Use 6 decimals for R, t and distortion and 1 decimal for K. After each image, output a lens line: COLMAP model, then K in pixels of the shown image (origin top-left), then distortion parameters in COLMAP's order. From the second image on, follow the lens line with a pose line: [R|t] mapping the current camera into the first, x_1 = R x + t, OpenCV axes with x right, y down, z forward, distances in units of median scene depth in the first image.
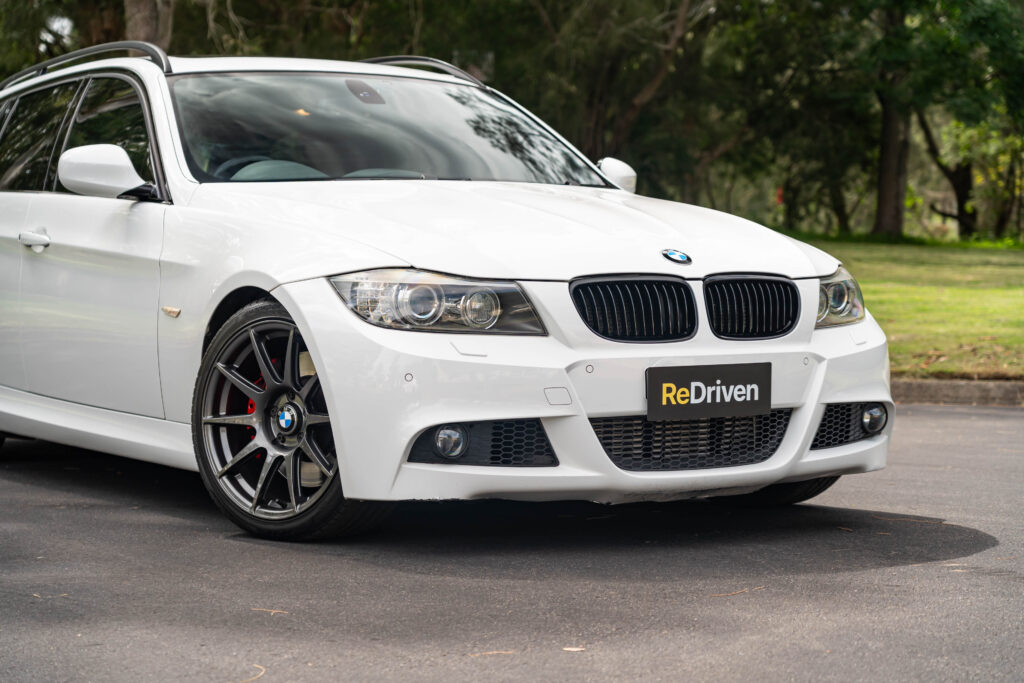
lens RADIAL K [[2243.0, 0, 512.0], [0, 2243.0, 341.5], [0, 0, 1]] dist [-0.035281, -0.018152]
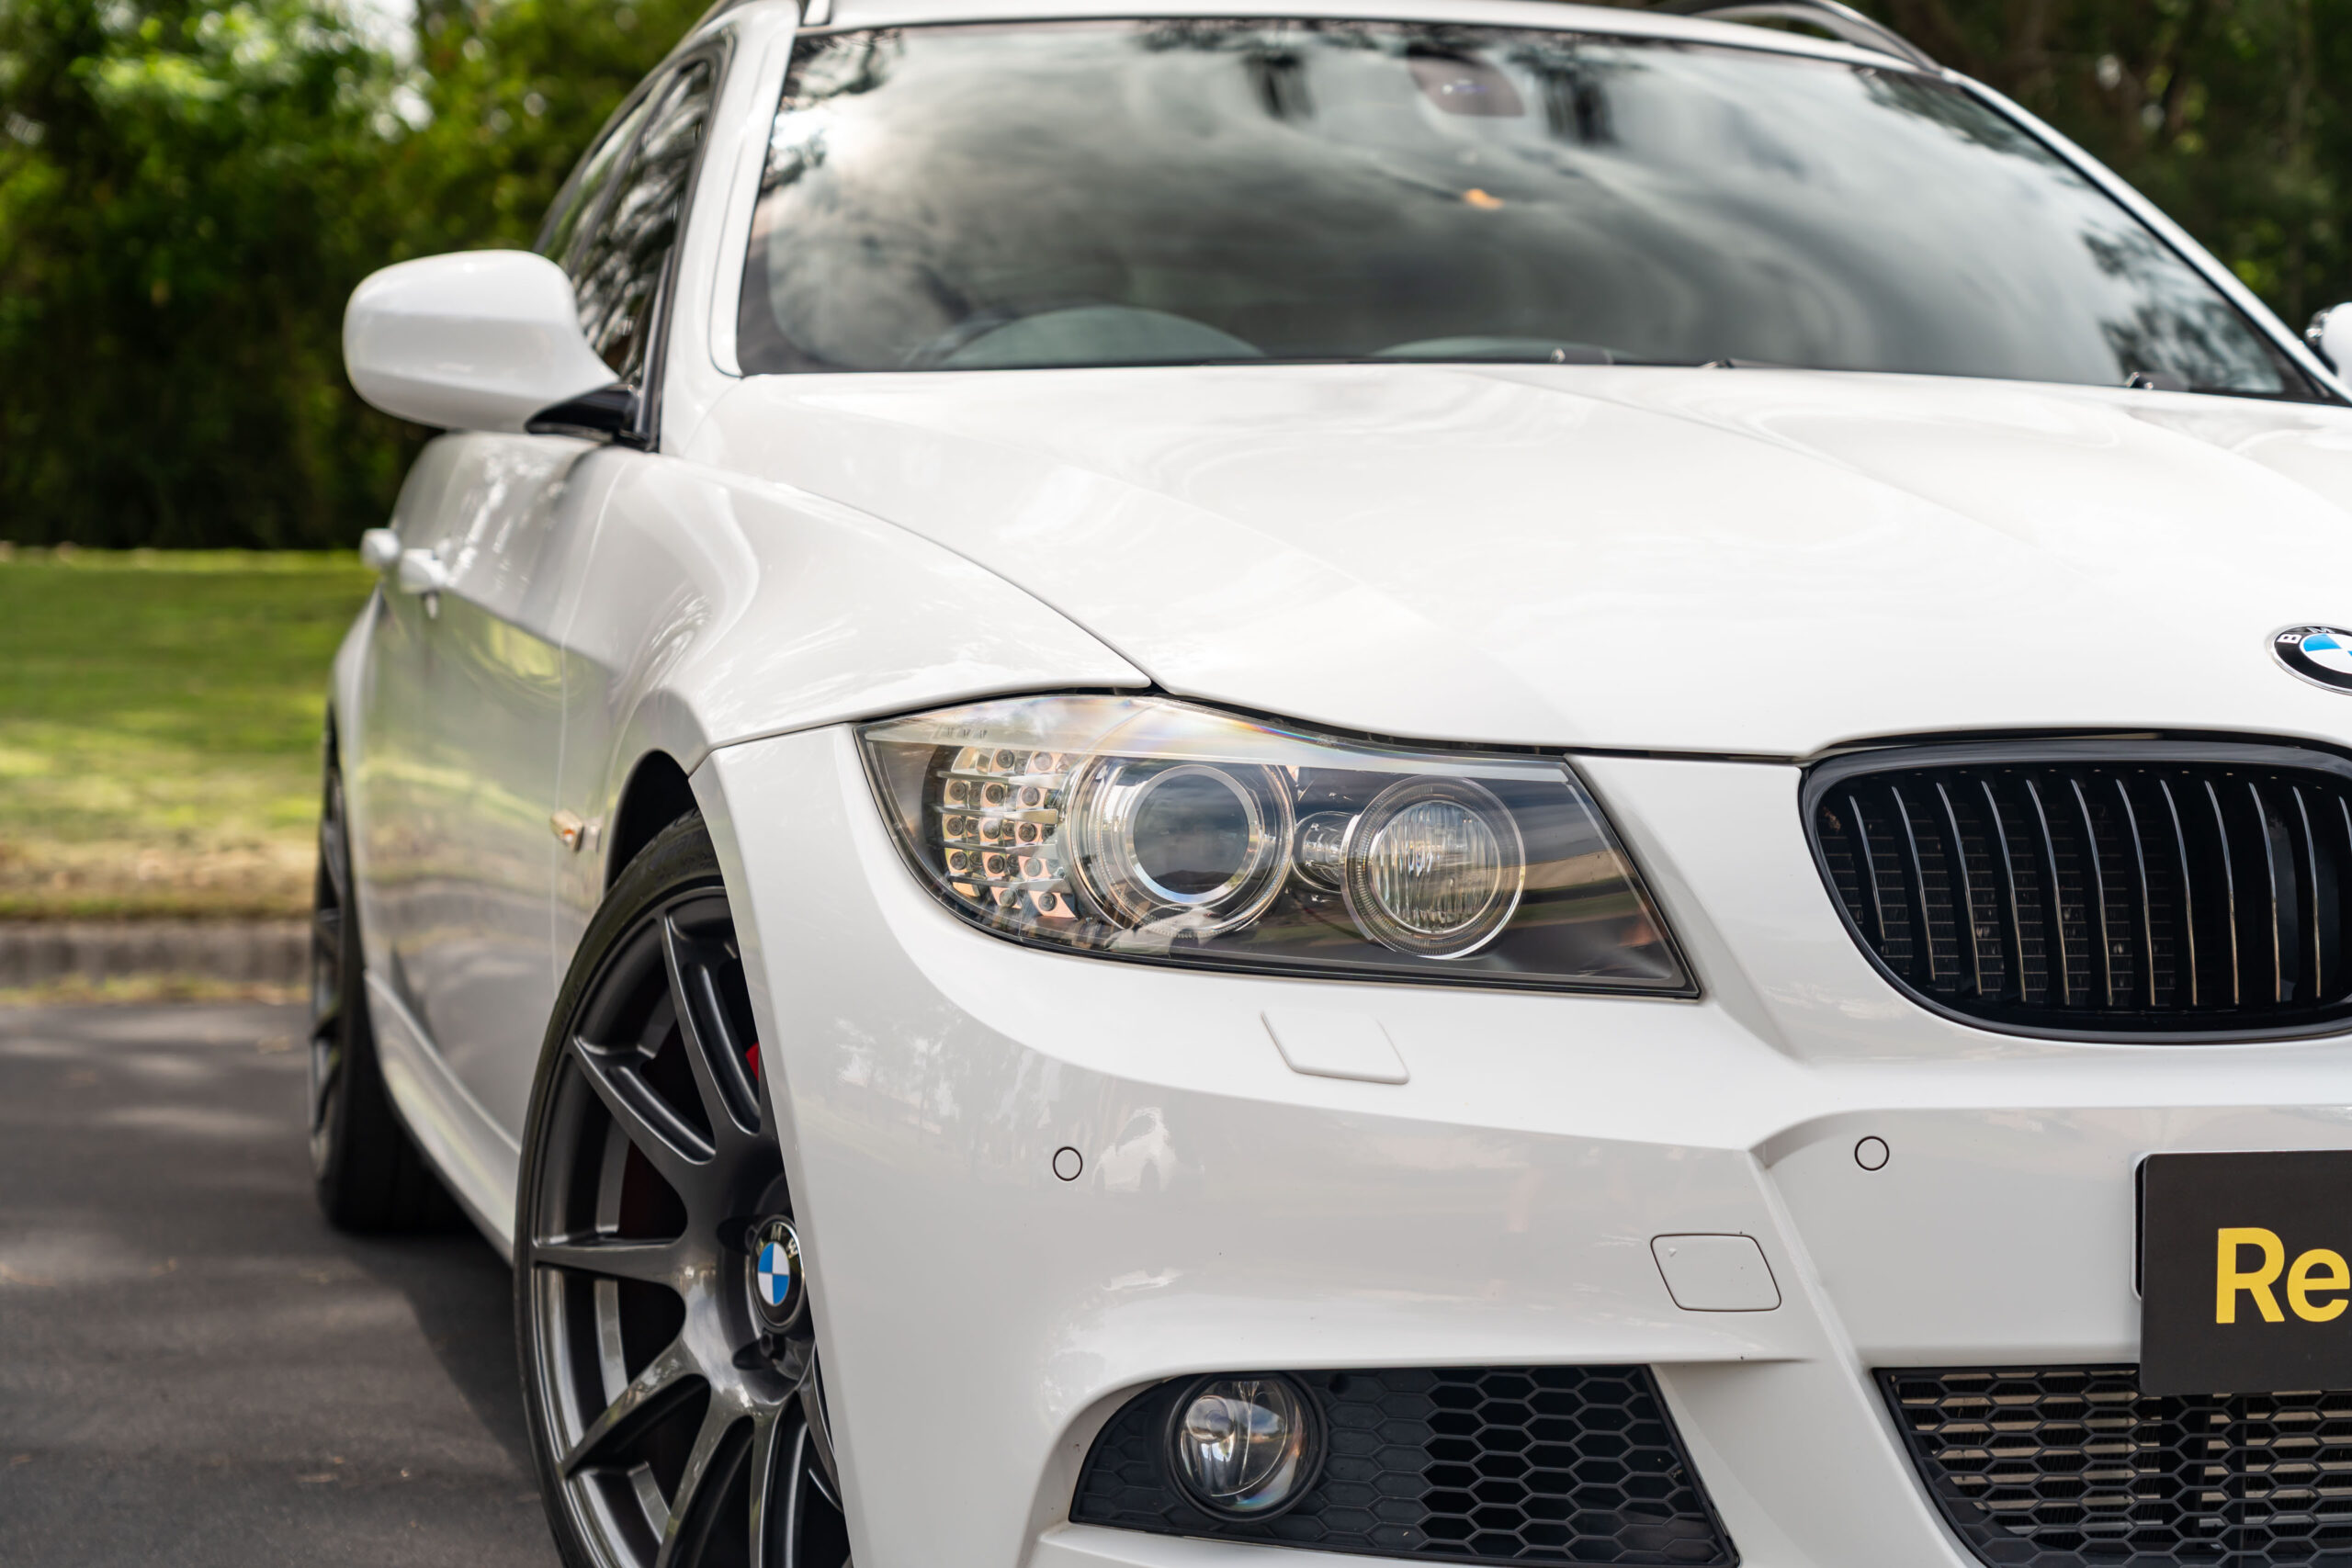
lens RADIAL K [[4634.7, 0, 1176.0], [0, 4634.7, 784.0], [0, 0, 1]] dist [-0.052247, 0.176057]
pose [[0.953303, 0.020323, -0.301331, 0.105622], [-0.022062, 0.999754, -0.002369, -0.021863], [0.301209, 0.008906, 0.953517, 0.530416]]
